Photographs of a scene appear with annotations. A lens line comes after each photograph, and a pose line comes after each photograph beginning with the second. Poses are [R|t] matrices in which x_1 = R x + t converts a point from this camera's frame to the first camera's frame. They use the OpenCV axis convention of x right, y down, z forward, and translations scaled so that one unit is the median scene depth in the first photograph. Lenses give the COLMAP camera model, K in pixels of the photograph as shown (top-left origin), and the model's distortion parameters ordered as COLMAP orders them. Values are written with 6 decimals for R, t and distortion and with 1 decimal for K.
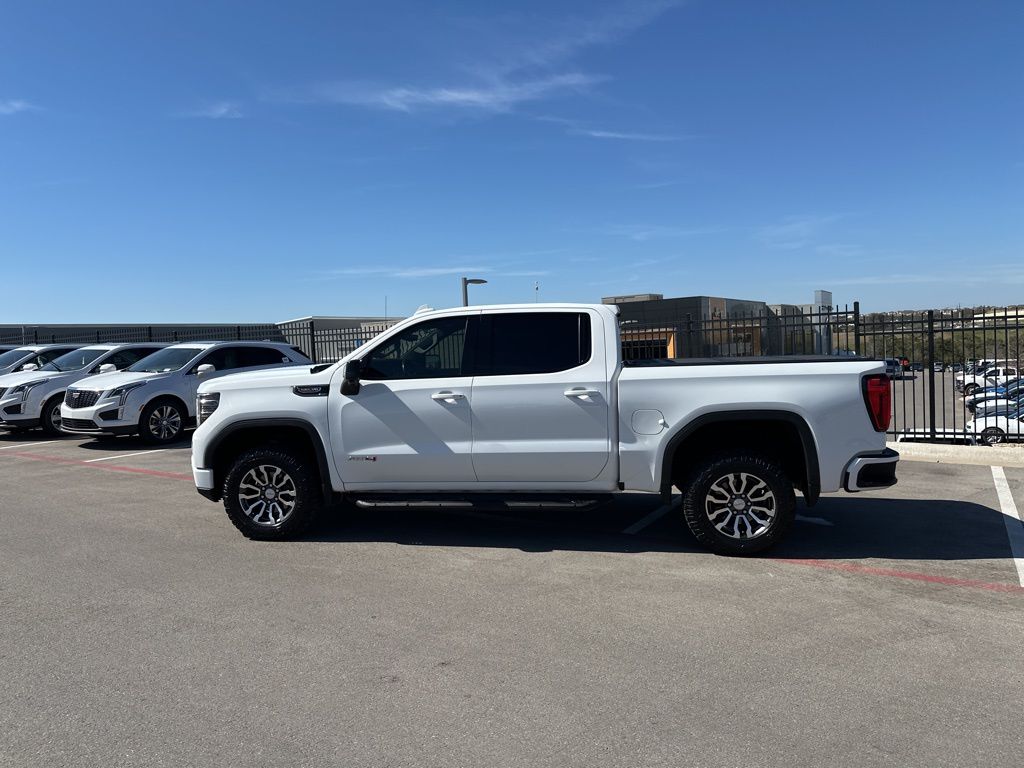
lens RADIAL K [[723.6, 0, 510.1], [0, 723.6, 382.0], [0, 0, 1]] dist [0.057682, -0.078749]
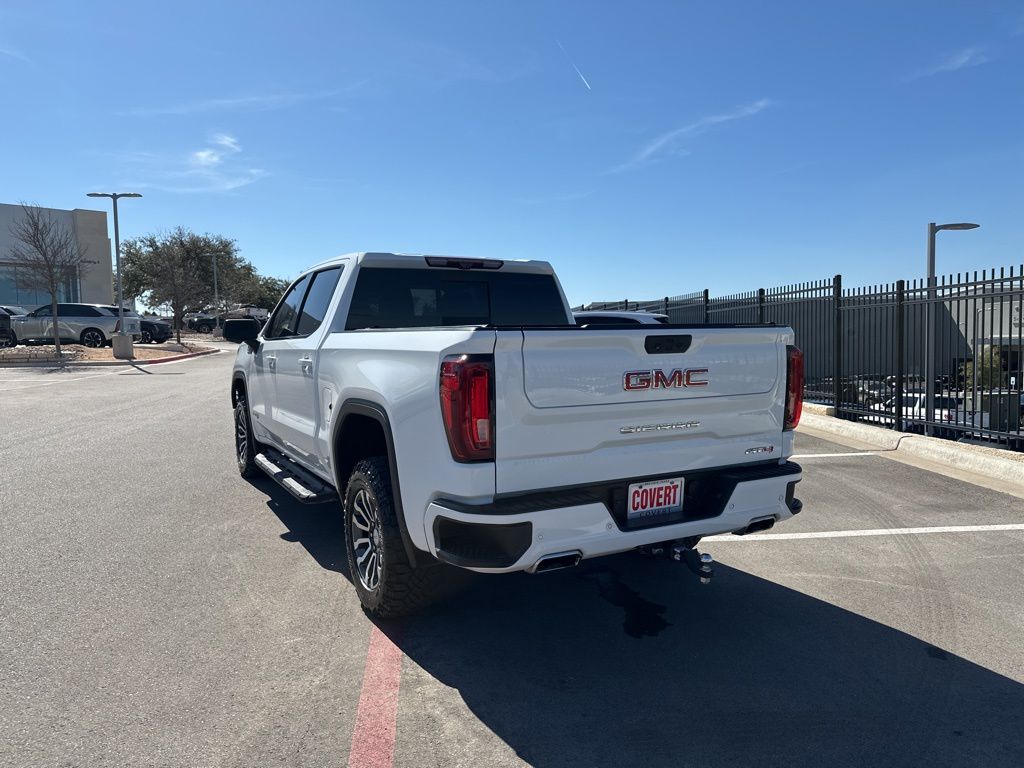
lens RADIAL K [[727.2, 0, 512.0], [0, 727.2, 384.0], [0, 0, 1]] dist [0.045077, -0.056537]
pose [[0.615244, 0.077256, -0.784542, 0.886657], [-0.047823, 0.997011, 0.060676, -0.021716], [0.786885, 0.000189, 0.617100, 0.655790]]
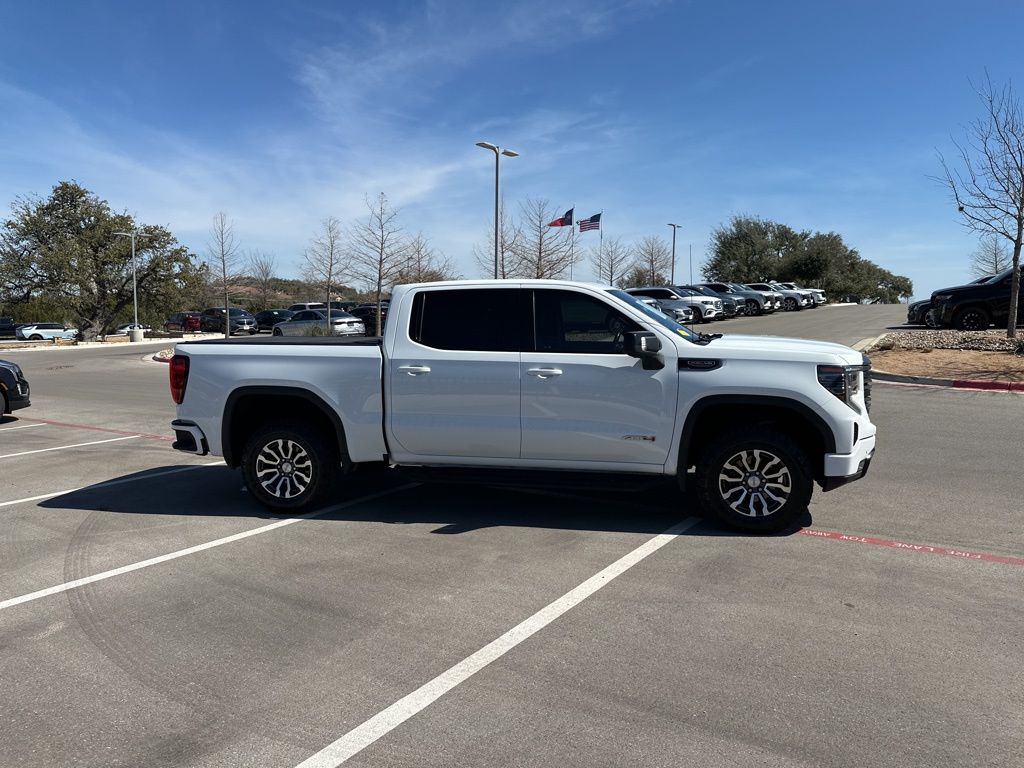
lens RADIAL K [[707.7, 0, 527.2], [0, 707.7, 414.0], [0, 0, 1]] dist [0.055443, -0.073350]
pose [[-0.998541, 0.027761, 0.046316, -0.049915], [0.036065, 0.981235, 0.189412, -0.125272], [-0.040188, 0.190806, -0.980805, 2.302034]]
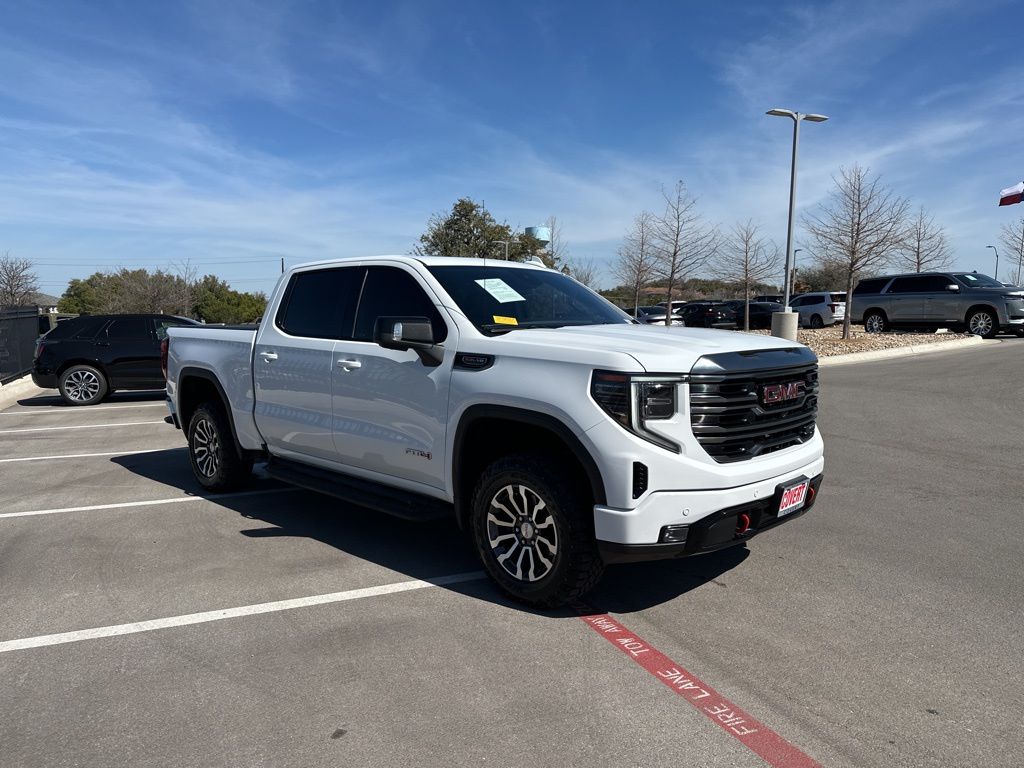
lens RADIAL K [[723.6, 0, 510.1], [0, 723.6, 382.0], [0, 0, 1]] dist [0.057682, -0.078749]
pose [[-0.818351, -0.023238, 0.574249, -0.667336], [0.055151, 0.991396, 0.118714, -0.067974], [-0.572067, 0.128820, -0.810028, 1.929376]]
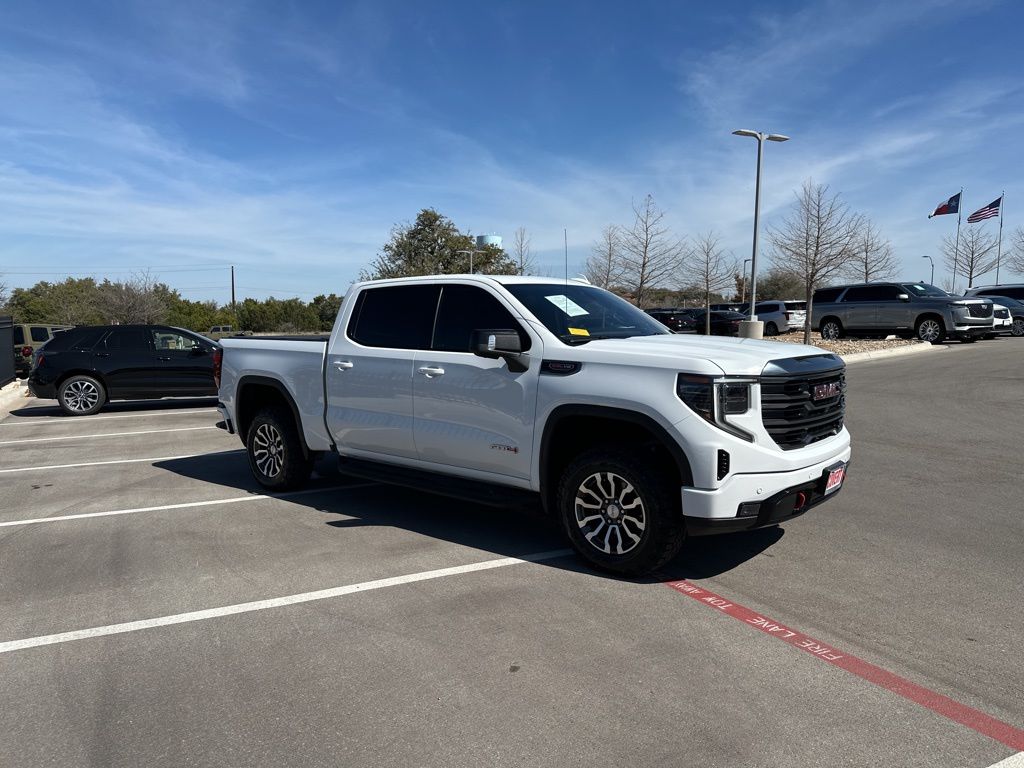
lens RADIAL K [[710.9, 0, 514.7], [0, 710.9, 416.3], [0, 0, 1]] dist [0.104265, -0.144884]
pose [[-0.853460, -0.034659, 0.520004, -0.606135], [0.056542, 0.985738, 0.158502, -0.081497], [-0.518082, 0.164677, -0.839329, 2.081544]]
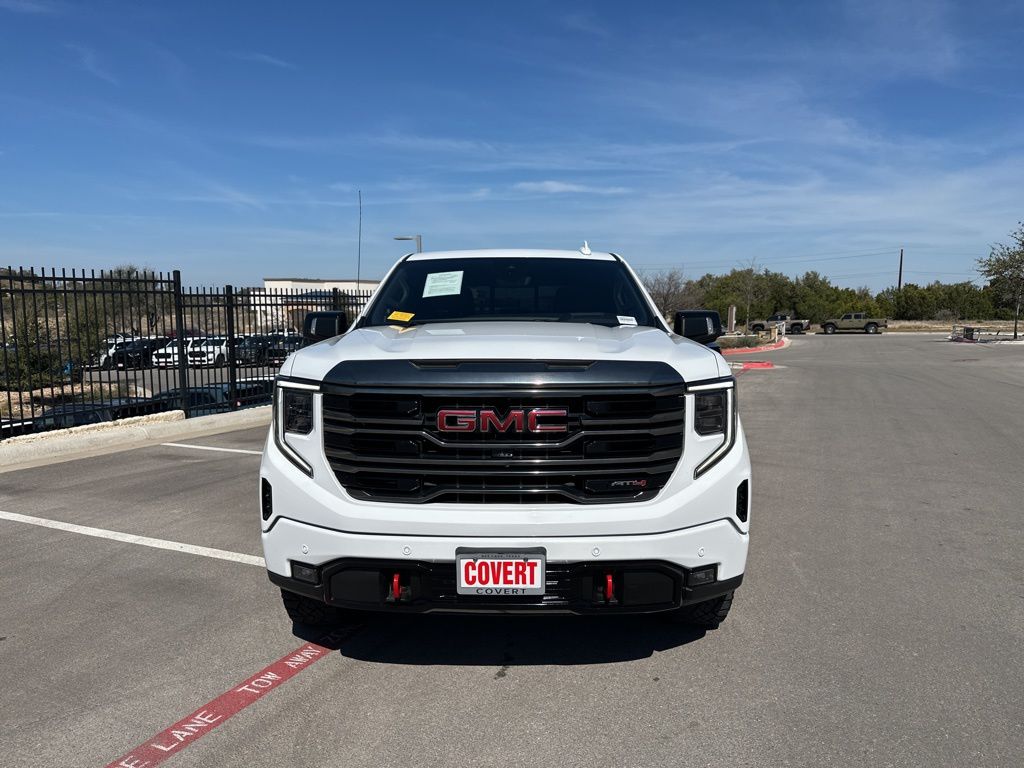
lens RADIAL K [[723.6, 0, 510.1], [0, 723.6, 382.0], [0, 0, 1]] dist [0.057682, -0.078749]
pose [[-0.142062, -0.066405, 0.987628, -0.942400], [0.056677, 0.995565, 0.075092, -0.026232], [-0.988234, 0.066644, -0.137668, 1.309178]]
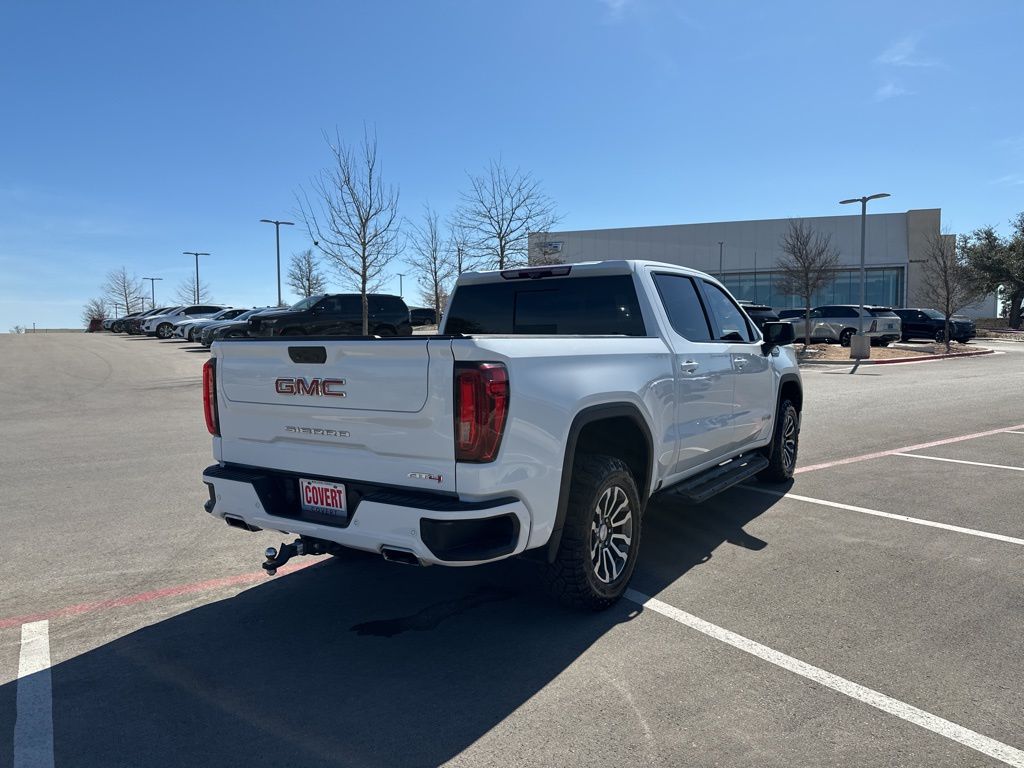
lens RADIAL K [[723.6, 0, 510.1], [0, 723.6, 382.0], [0, 0, 1]] dist [0.057682, -0.078749]
pose [[-0.431821, 0.084819, -0.897962, 0.989929], [-0.024233, 0.994118, 0.105555, -0.068924], [0.901634, 0.067341, -0.427226, 1.496144]]
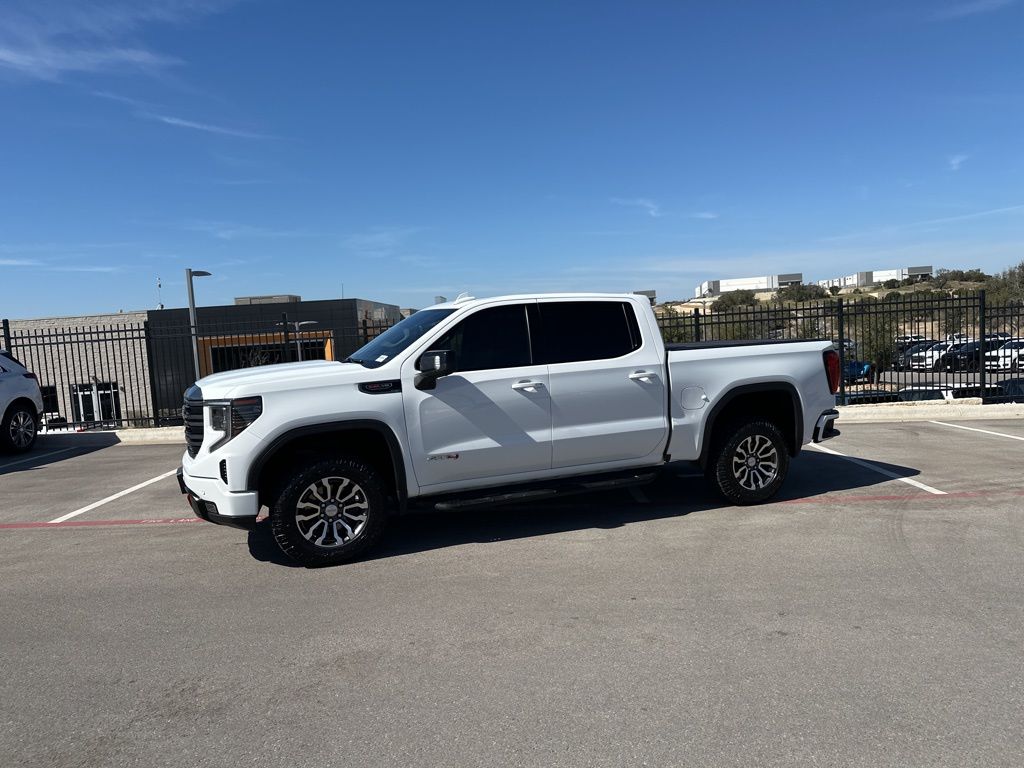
lens RADIAL K [[723.6, 0, 510.1], [0, 723.6, 382.0], [0, 0, 1]] dist [0.057682, -0.078749]
pose [[0.853866, -0.046156, 0.518442, -0.625987], [0.048738, 0.998774, 0.008648, 0.005639], [-0.518206, 0.017883, 0.855069, 0.166835]]
